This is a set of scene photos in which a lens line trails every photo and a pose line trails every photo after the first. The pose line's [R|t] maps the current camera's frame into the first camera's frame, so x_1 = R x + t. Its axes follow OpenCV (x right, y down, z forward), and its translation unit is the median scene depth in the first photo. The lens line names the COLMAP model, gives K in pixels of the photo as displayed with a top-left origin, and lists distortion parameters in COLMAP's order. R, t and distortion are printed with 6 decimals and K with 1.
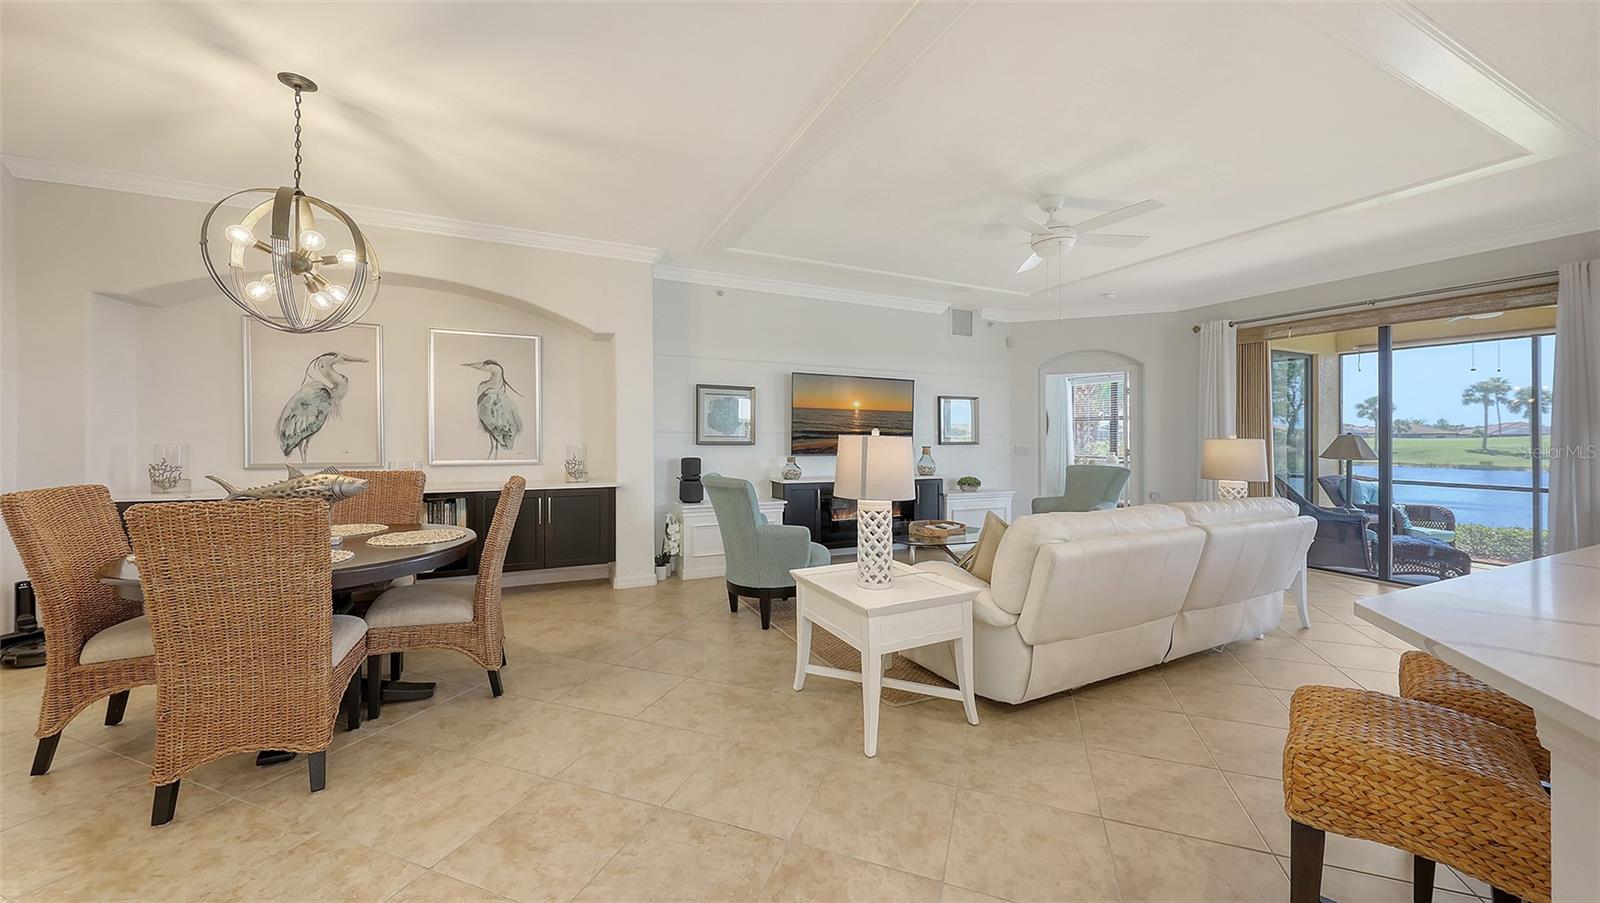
lens RADIAL K [[562.6, 0, 803.9], [0, 562.6, 436.8], [0, 0, 1]] dist [0.000375, -0.000264]
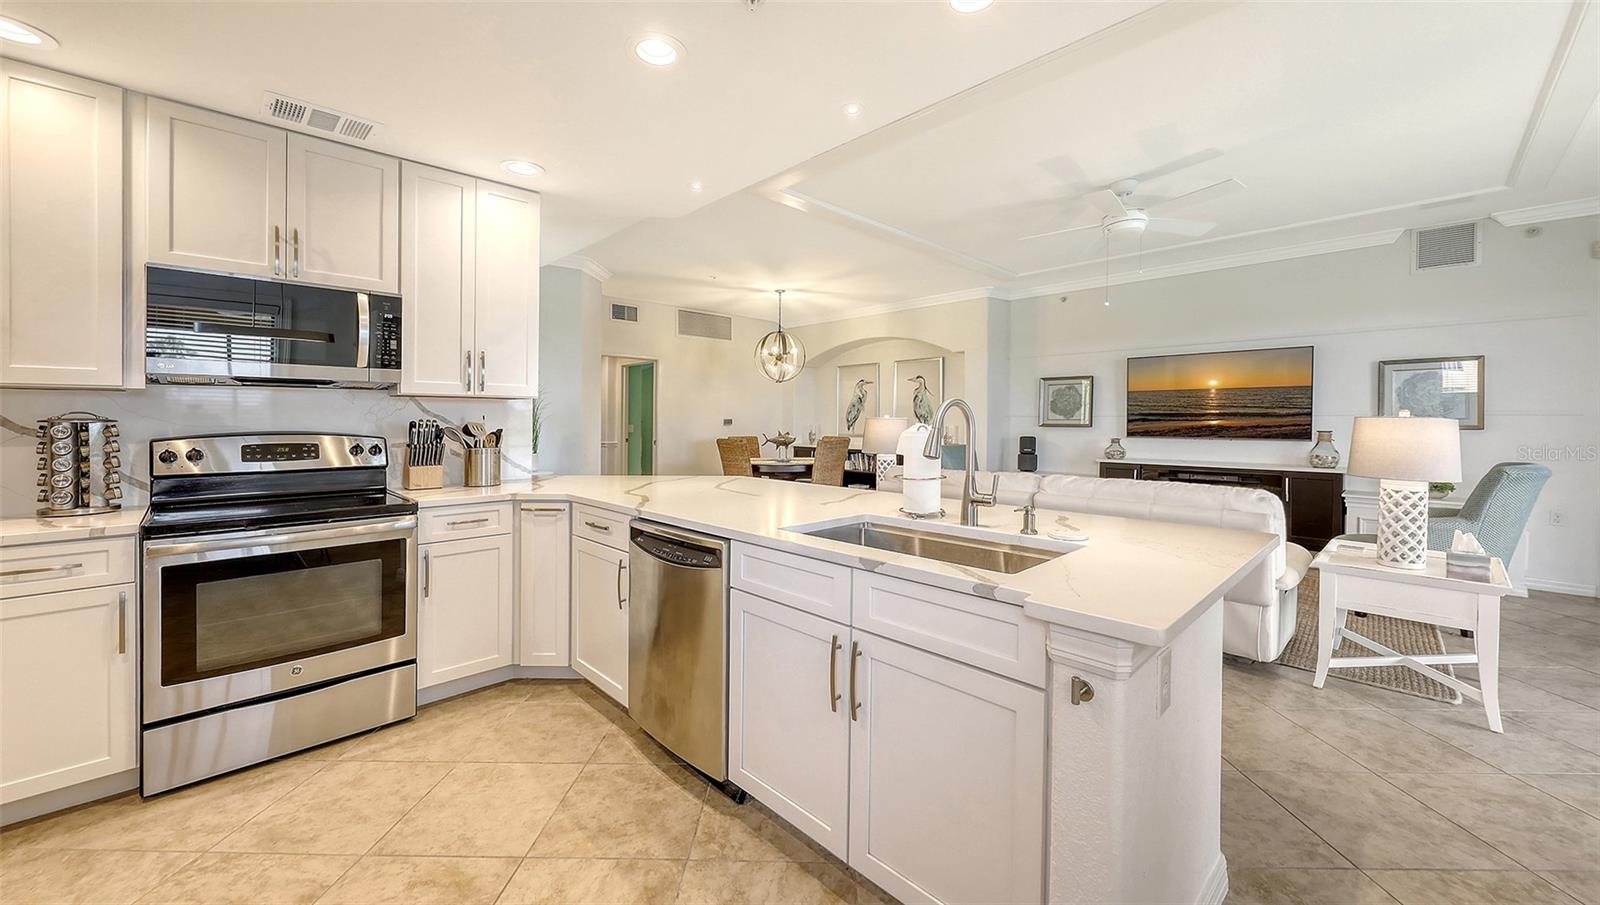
lens RADIAL K [[592.5, 0, 798.2], [0, 592.5, 415.3], [0, 0, 1]] dist [0.001712, -0.000543]
pose [[0.317641, -0.014351, -0.948102, 1.021394], [0.002139, 0.999894, -0.014418, 0.008884], [0.948209, 0.002552, 0.317638, 0.081180]]
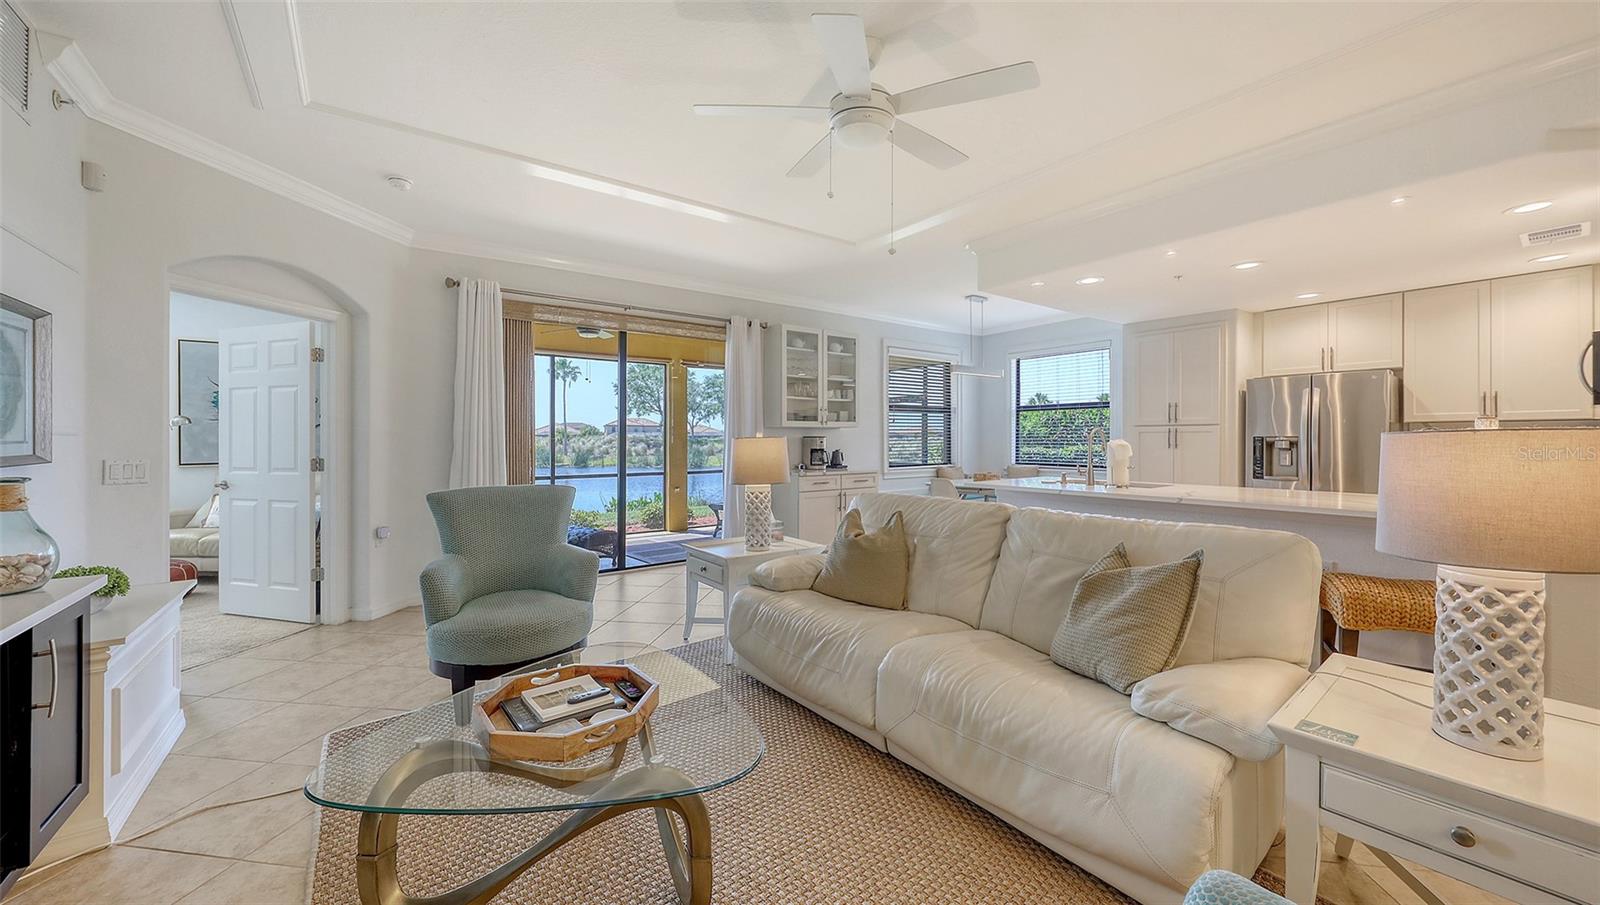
lens RADIAL K [[592.5, 0, 811.3], [0, 592.5, 436.5], [0, 0, 1]] dist [0.001712, -0.000543]
pose [[-0.196128, -0.002960, 0.980574, -0.148292], [0.005521, 0.999976, 0.004123, -0.002780], [-0.980563, 0.006222, -0.196107, 0.939775]]
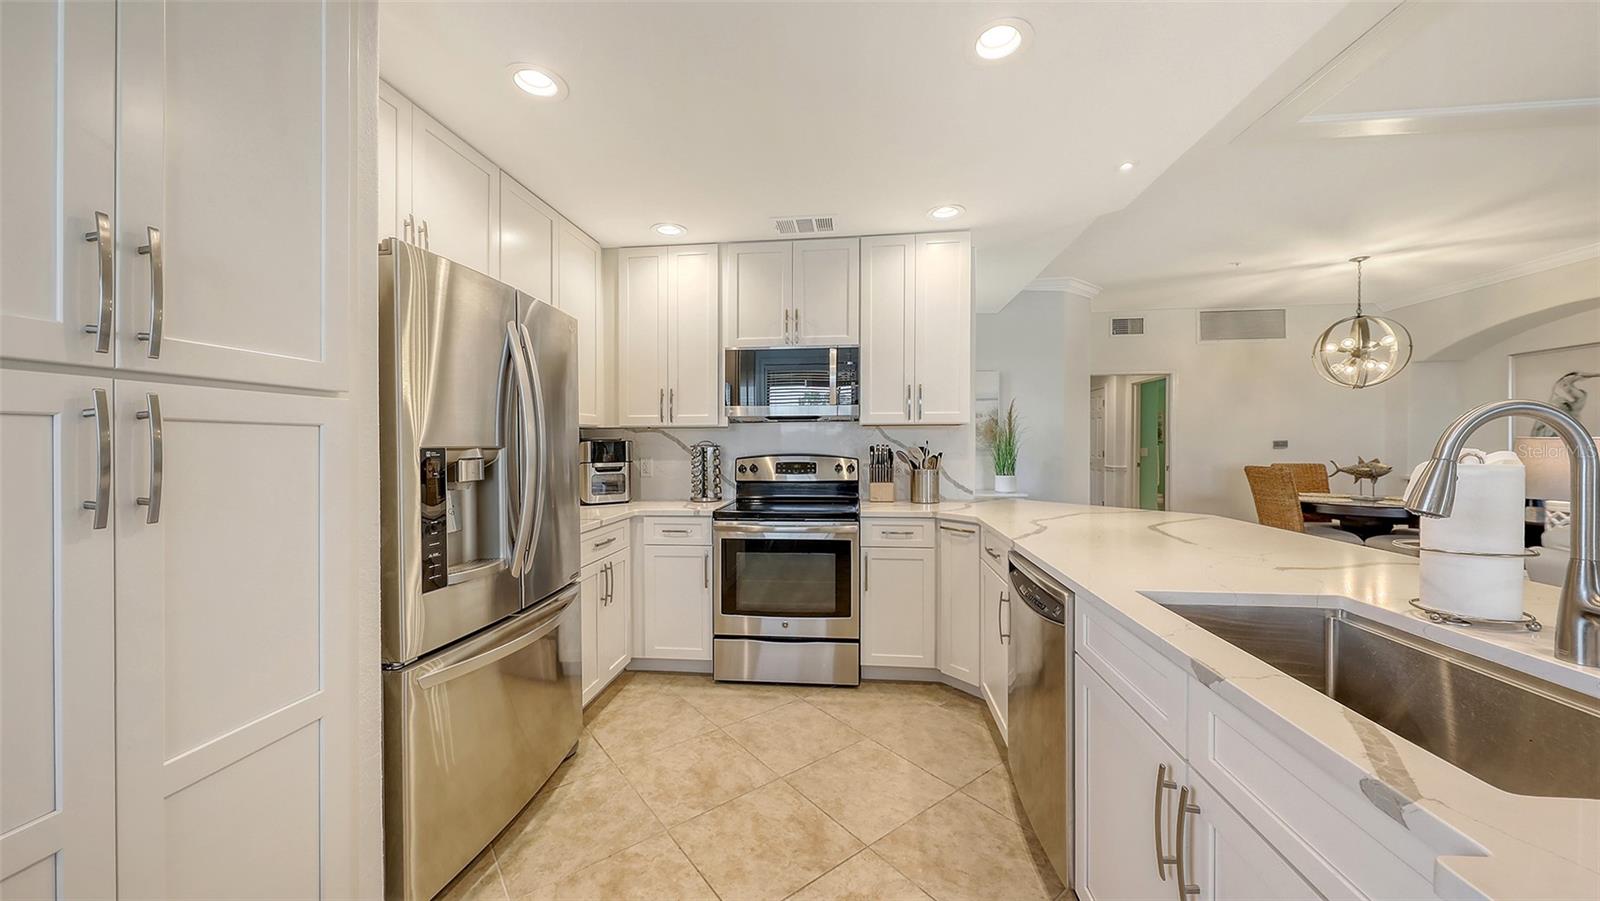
lens RADIAL K [[562.4, 0, 808.2], [0, 562.4, 434.4], [0, 0, 1]] dist [0.002555, -0.000395]
pose [[-0.532624, -0.018460, -0.846151, 0.957466], [0.002487, 0.999724, -0.023376, 0.007187], [0.846349, -0.014555, -0.532430, 0.223988]]
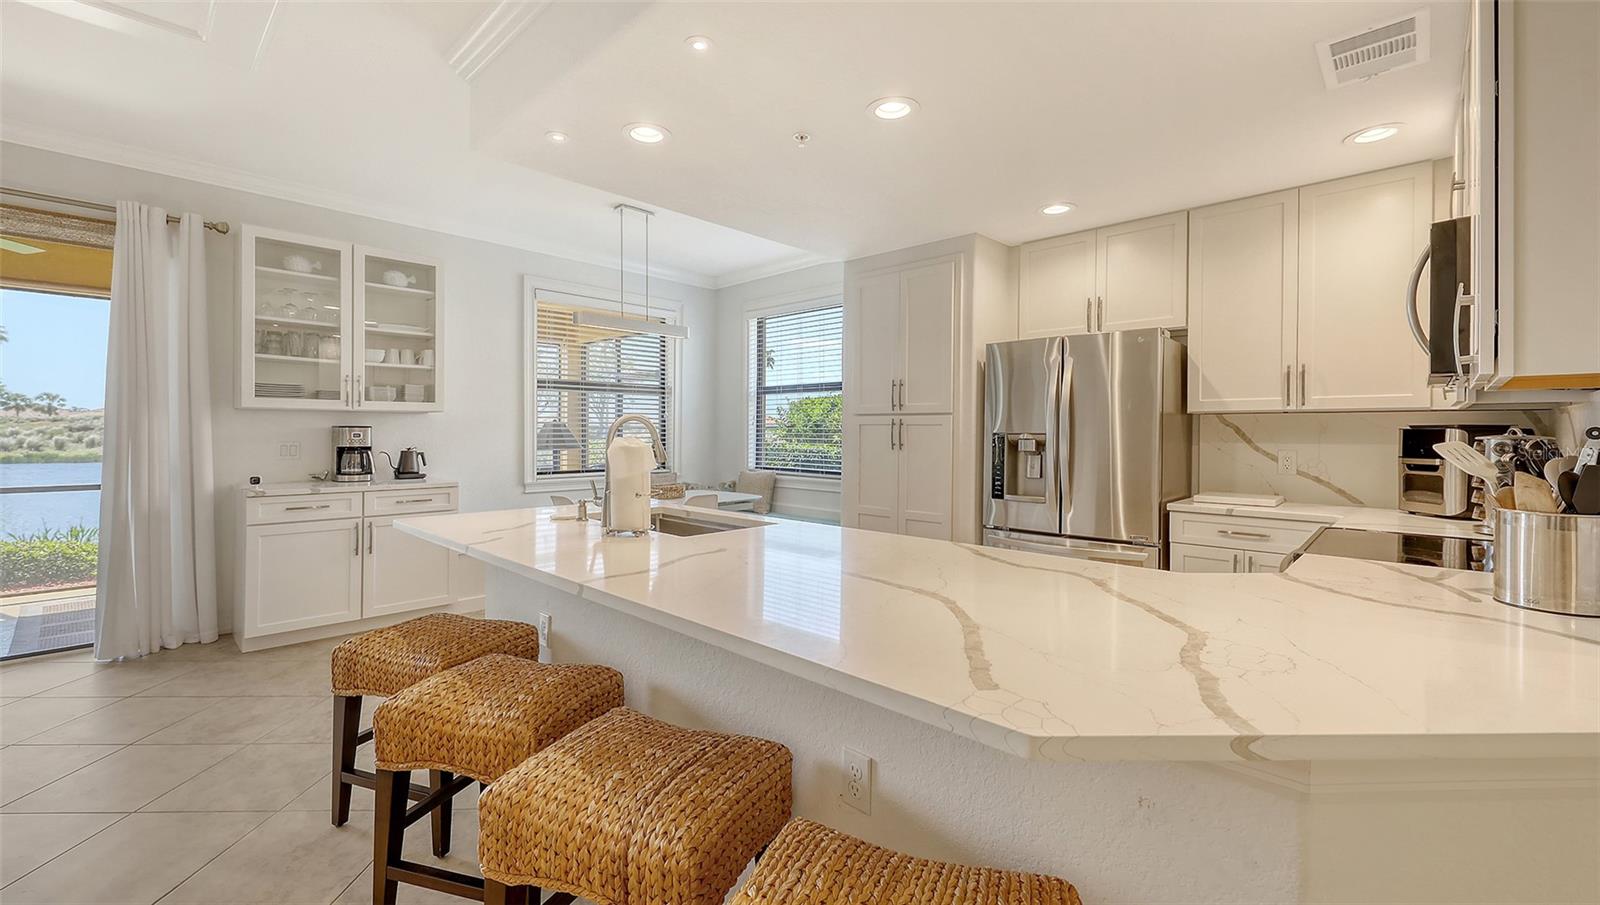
lens RADIAL K [[660.2, 0, 815.1], [0, 660.2, 431.9], [0, 0, 1]] dist [0.001876, -0.000658]
pose [[-0.360353, -0.009872, 0.932764, 0.126635], [-0.005990, 0.999948, 0.008268, 0.000110], [-0.932797, -0.002608, -0.360393, 0.370476]]
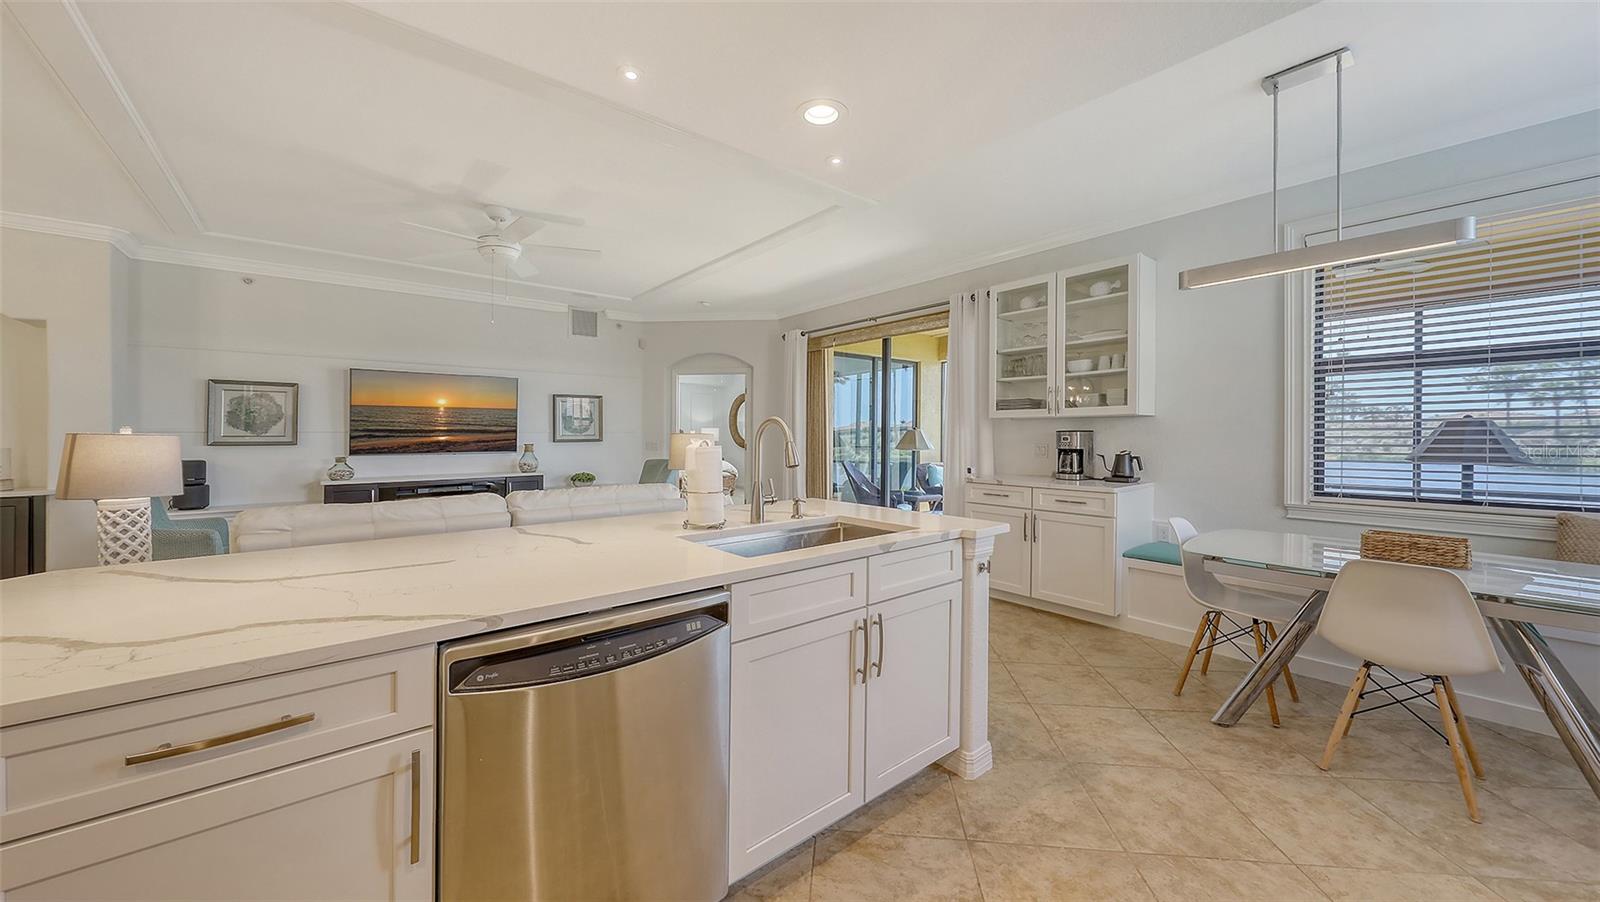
lens RADIAL K [[562.6, 0, 795.7], [0, 562.6, 437.7], [0, 0, 1]] dist [0.000375, -0.000264]
pose [[0.970832, -0.009884, 0.239558, 0.595388], [0.008712, 0.999944, 0.005951, 0.005672], [-0.239604, -0.003691, 0.970864, -0.134740]]
